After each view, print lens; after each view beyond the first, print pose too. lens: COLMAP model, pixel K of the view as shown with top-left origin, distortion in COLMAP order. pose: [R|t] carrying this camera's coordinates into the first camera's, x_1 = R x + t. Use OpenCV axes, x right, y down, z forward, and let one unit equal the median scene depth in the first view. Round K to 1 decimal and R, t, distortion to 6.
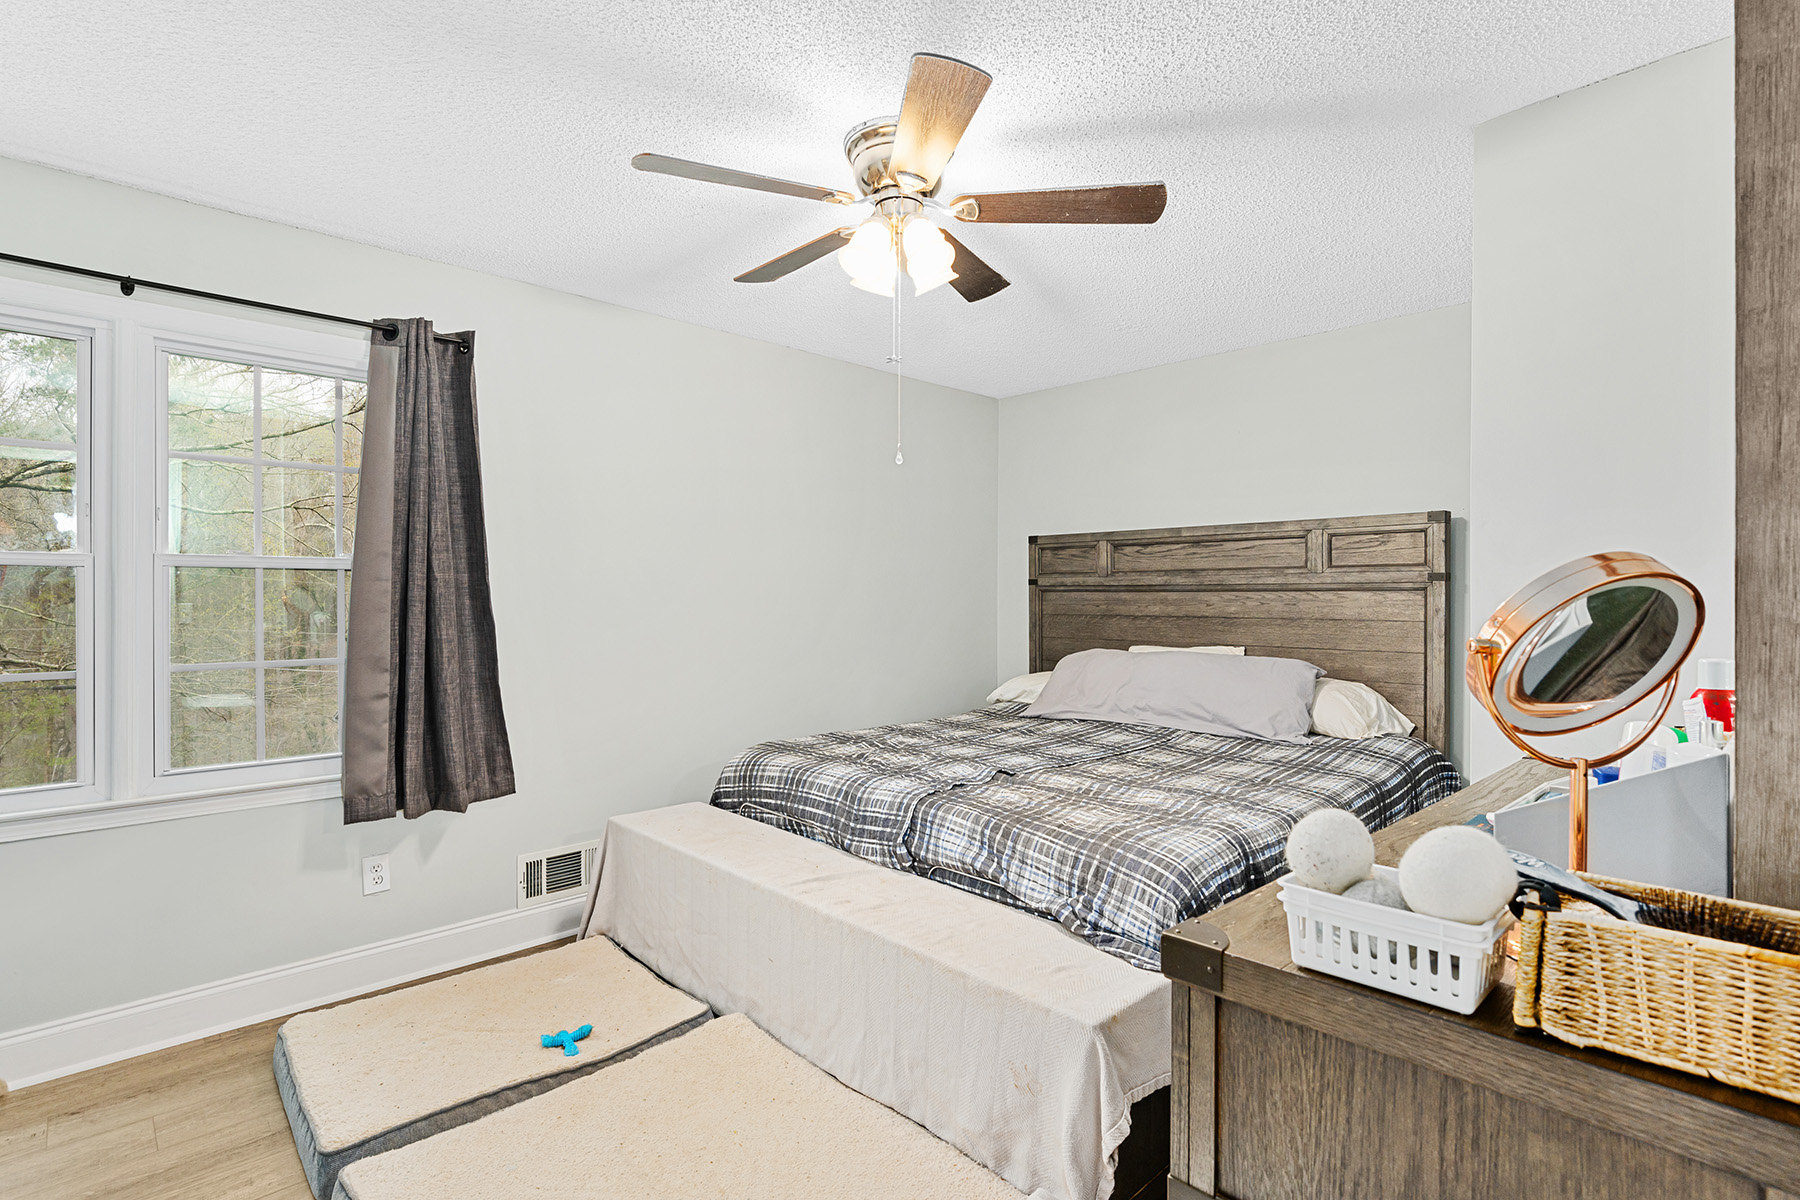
lens RADIAL K [[879.2, 0, 901.8], [0, 879.2, 594.8], [0, 0, 1]] dist [-0.006437, 0.001255]
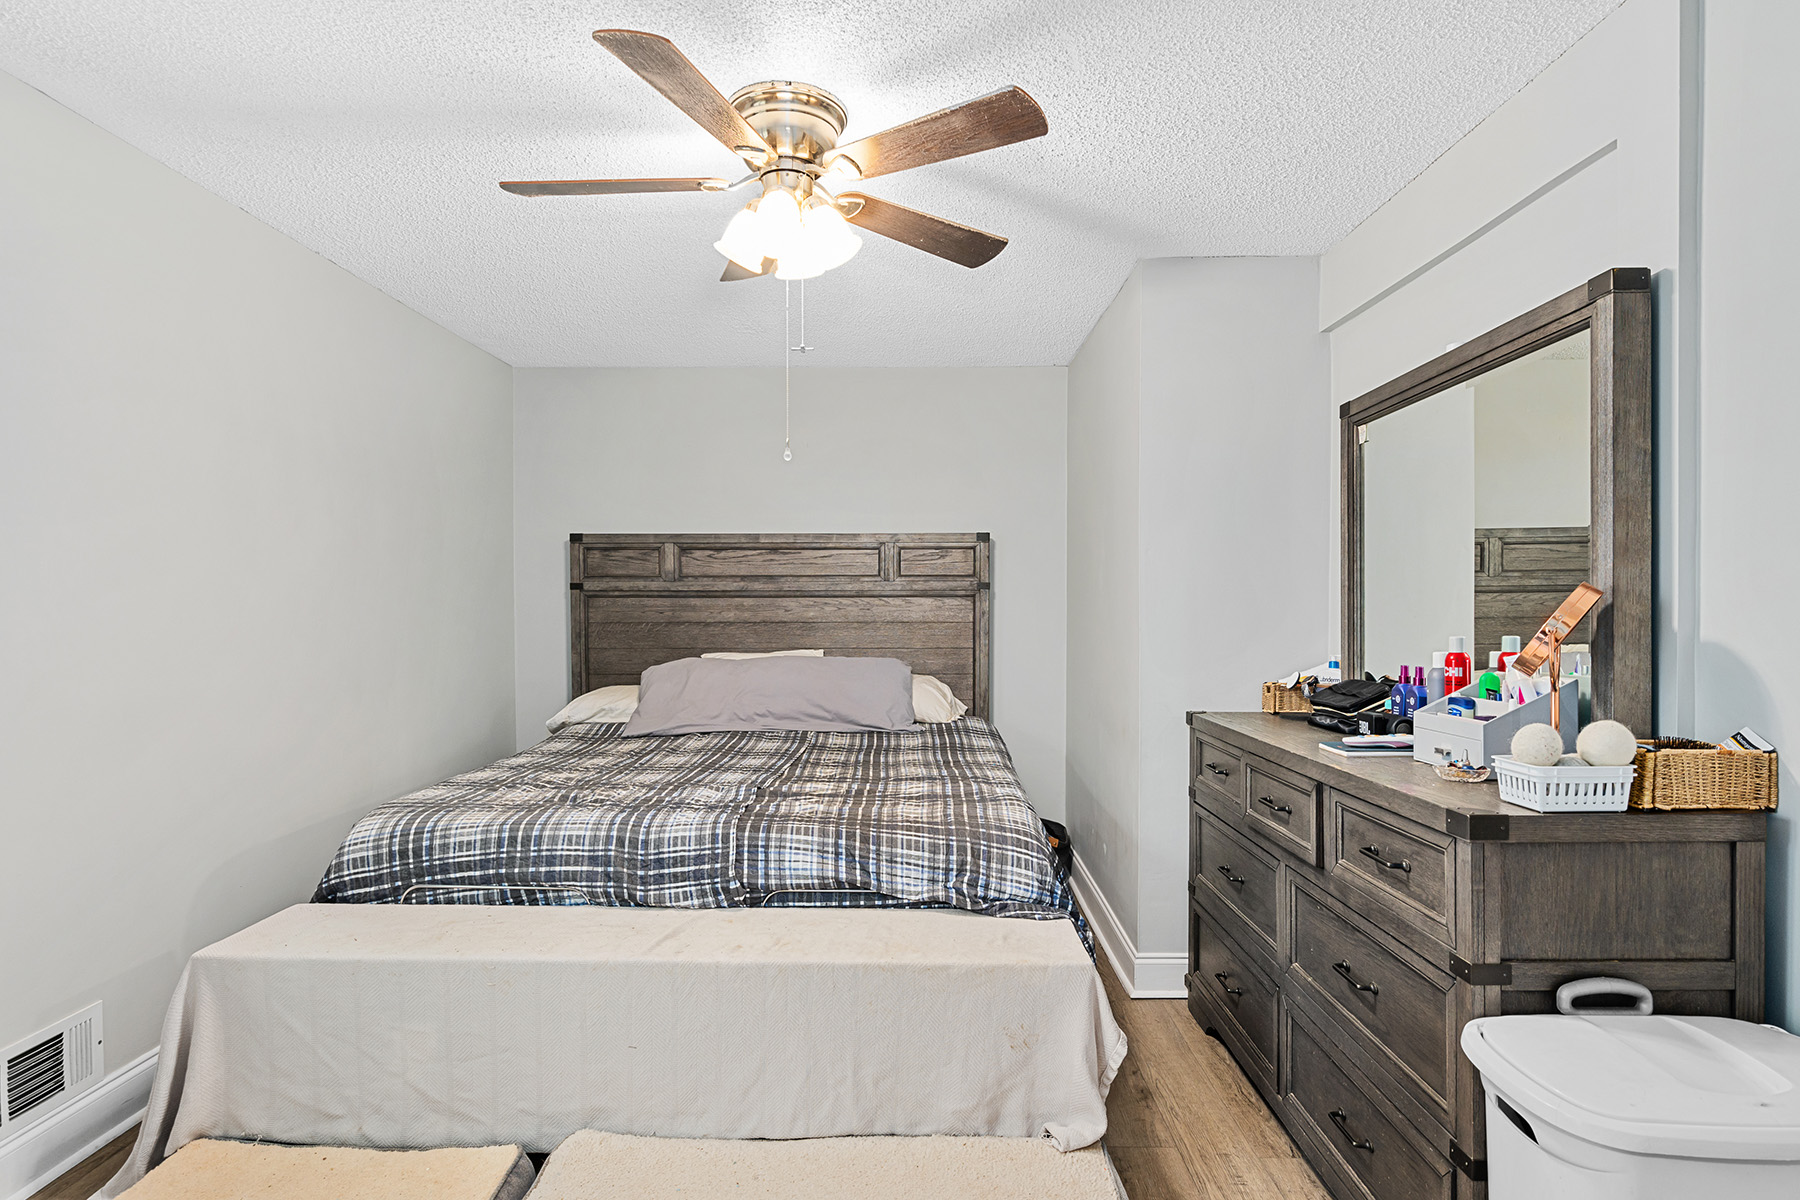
lens RADIAL K [[962.2, 0, 902.0], [0, 962.2, 617.7], [0, 0, 1]] dist [-0.009474, 0.000606]
pose [[0.691103, -0.014384, 0.722613, -0.482390], [0.000511, 0.999811, 0.019413, -0.002296], [-0.722756, -0.013047, 0.690980, 0.157892]]
